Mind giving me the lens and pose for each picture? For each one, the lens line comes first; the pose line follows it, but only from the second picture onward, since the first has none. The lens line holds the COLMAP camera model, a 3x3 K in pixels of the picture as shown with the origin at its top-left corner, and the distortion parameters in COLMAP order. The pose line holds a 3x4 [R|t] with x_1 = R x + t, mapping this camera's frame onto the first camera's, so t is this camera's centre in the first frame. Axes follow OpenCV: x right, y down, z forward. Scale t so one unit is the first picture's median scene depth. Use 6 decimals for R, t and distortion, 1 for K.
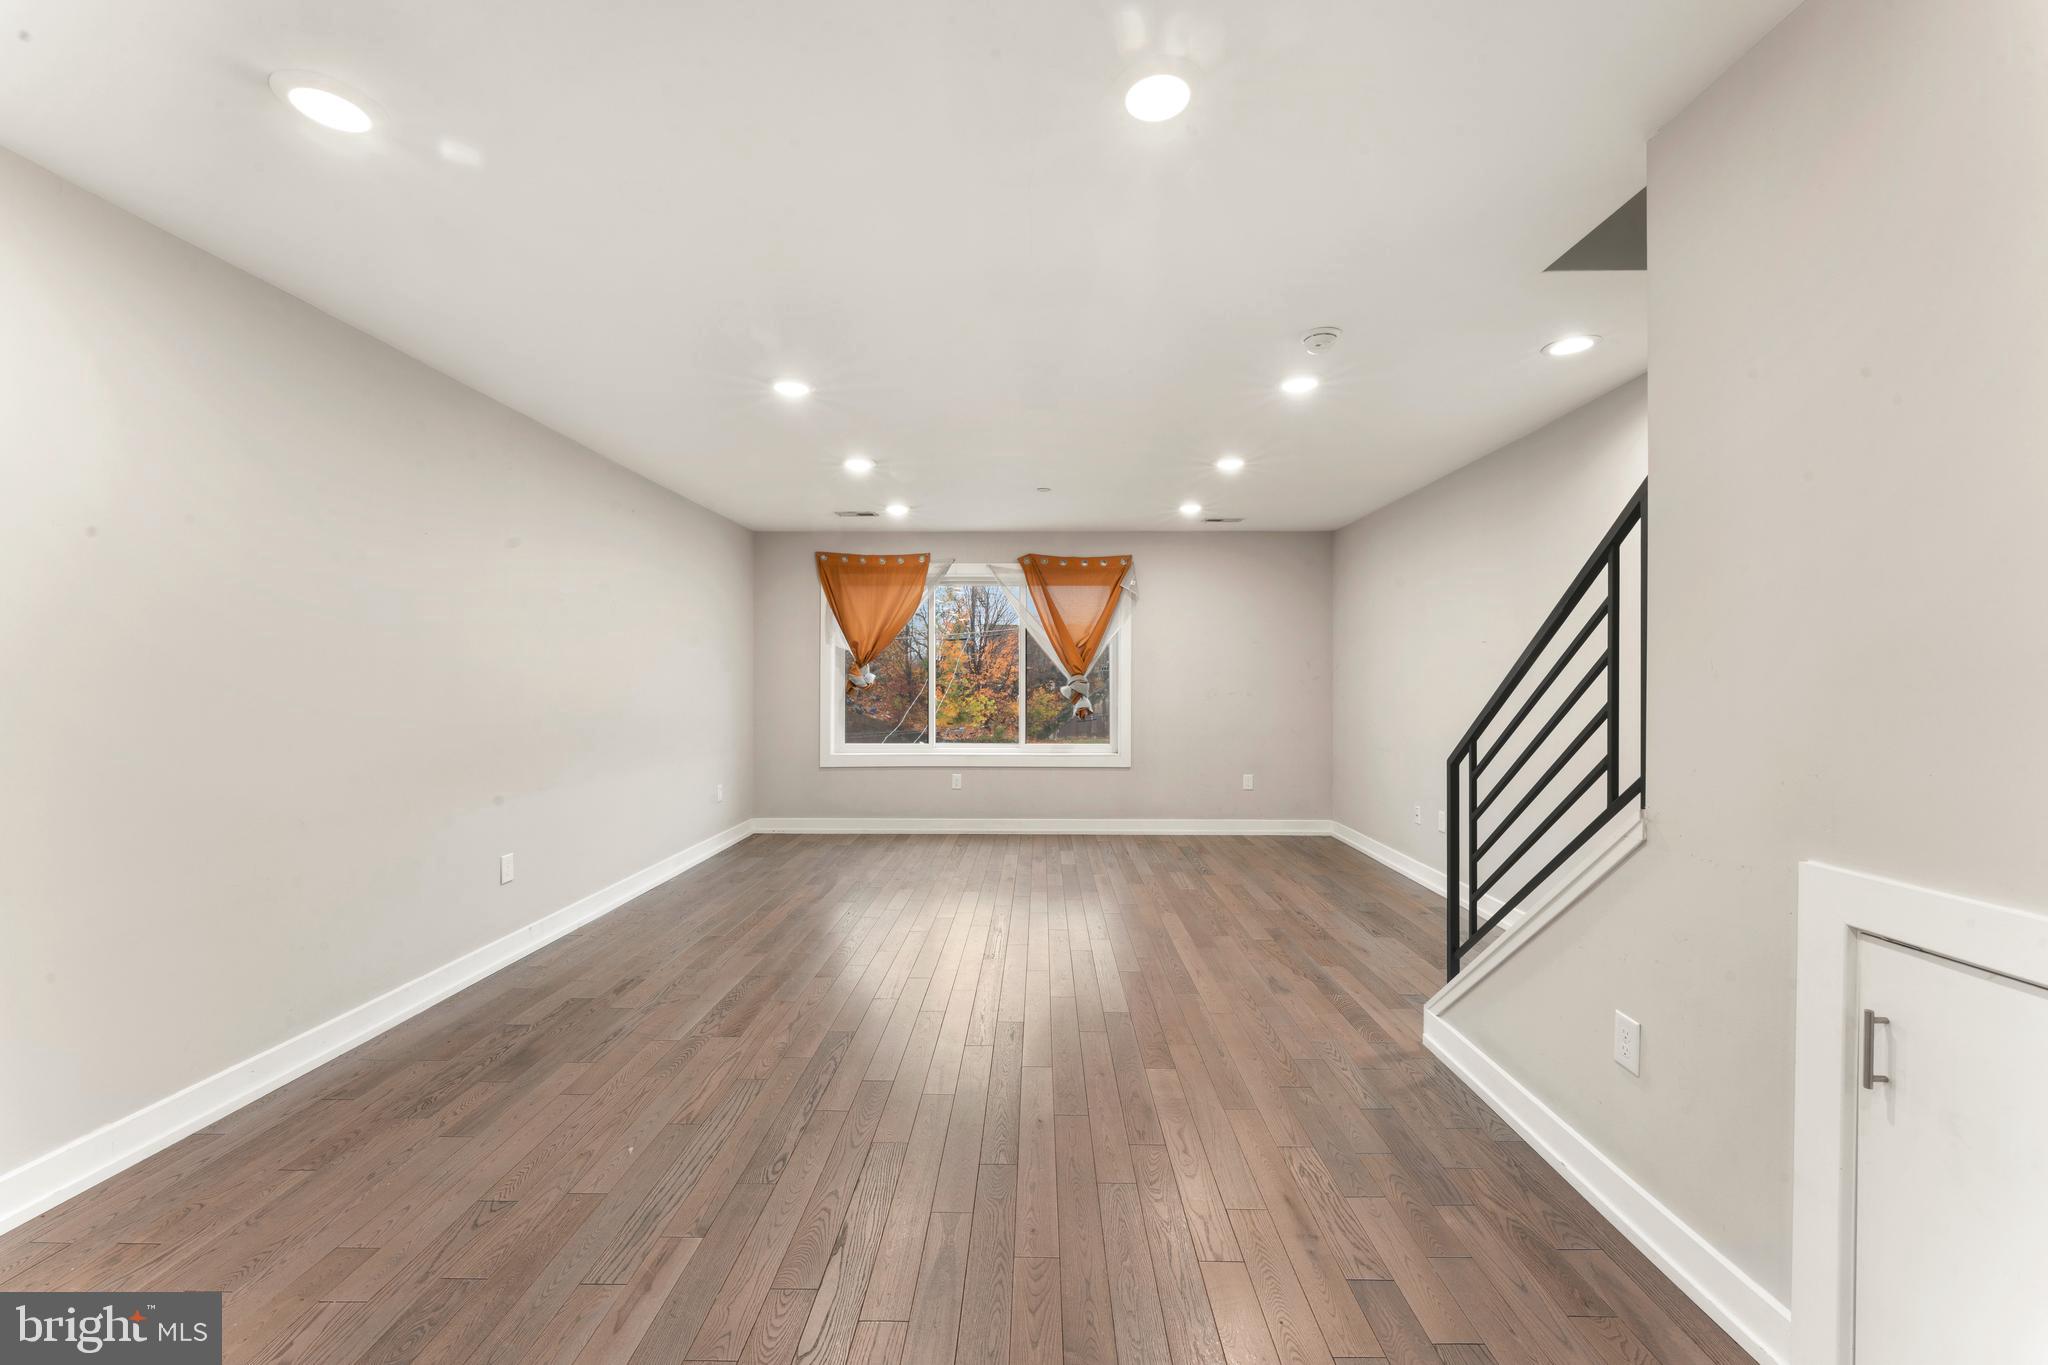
lens RADIAL K [[816.6, 0, 1029.8], [0, 816.6, 675.4], [0, 0, 1]] dist [-0.000234, -0.000353]
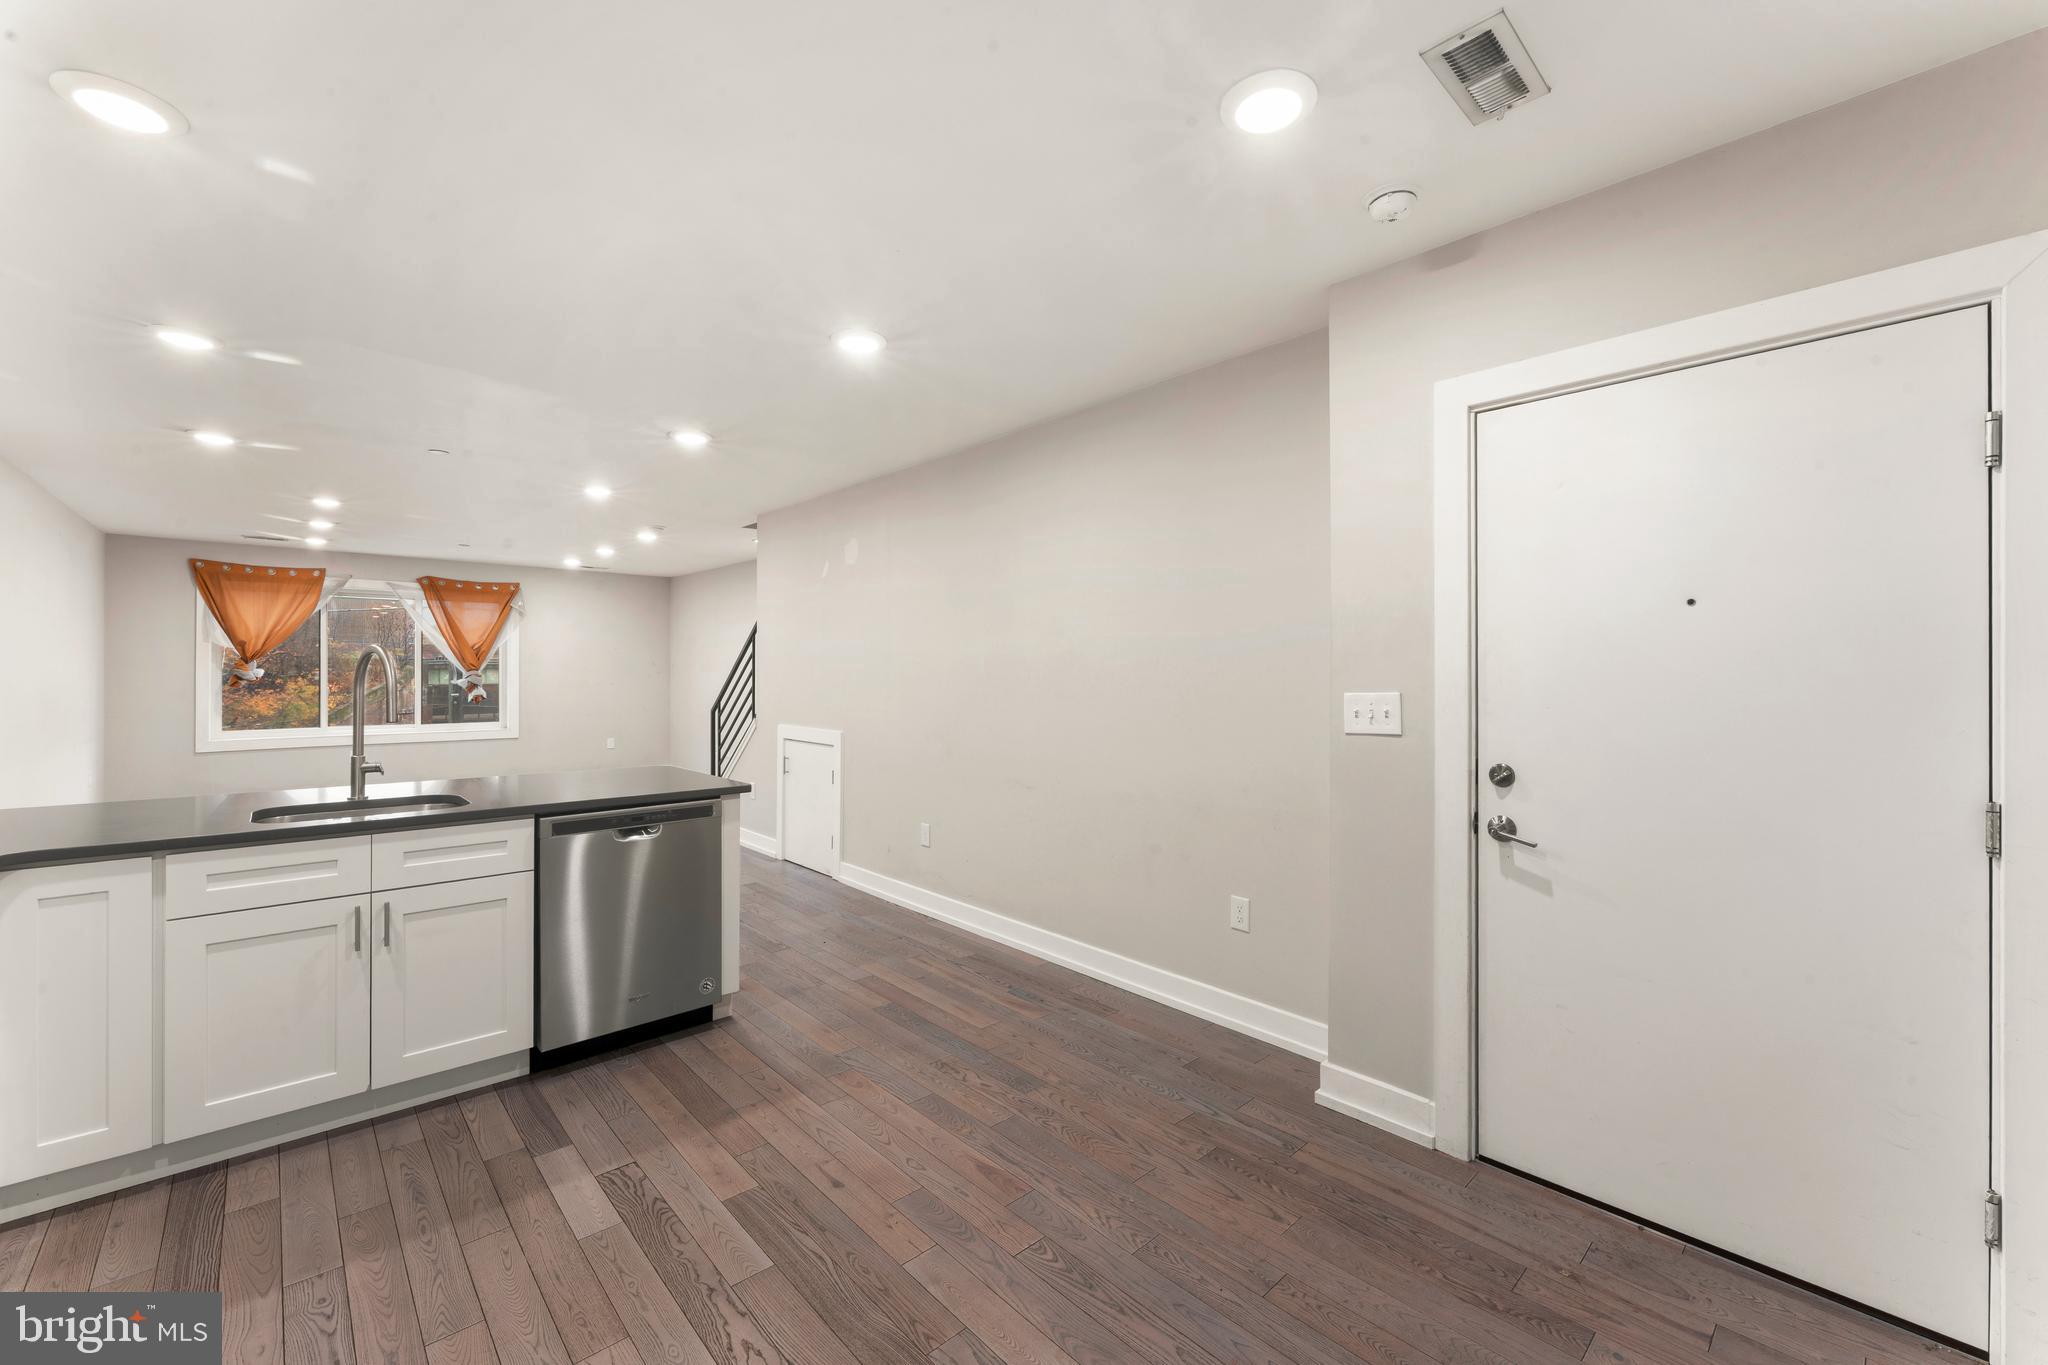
lens RADIAL K [[816.6, 0, 1029.8], [0, 816.6, 675.4], [0, 0, 1]] dist [-0.000234, -0.000353]
pose [[0.725706, -0.000504, 0.688005, -0.196985], [-0.009251, 0.999902, 0.010491, -0.014991], [-0.687943, -0.013978, 0.725630, -0.586163]]
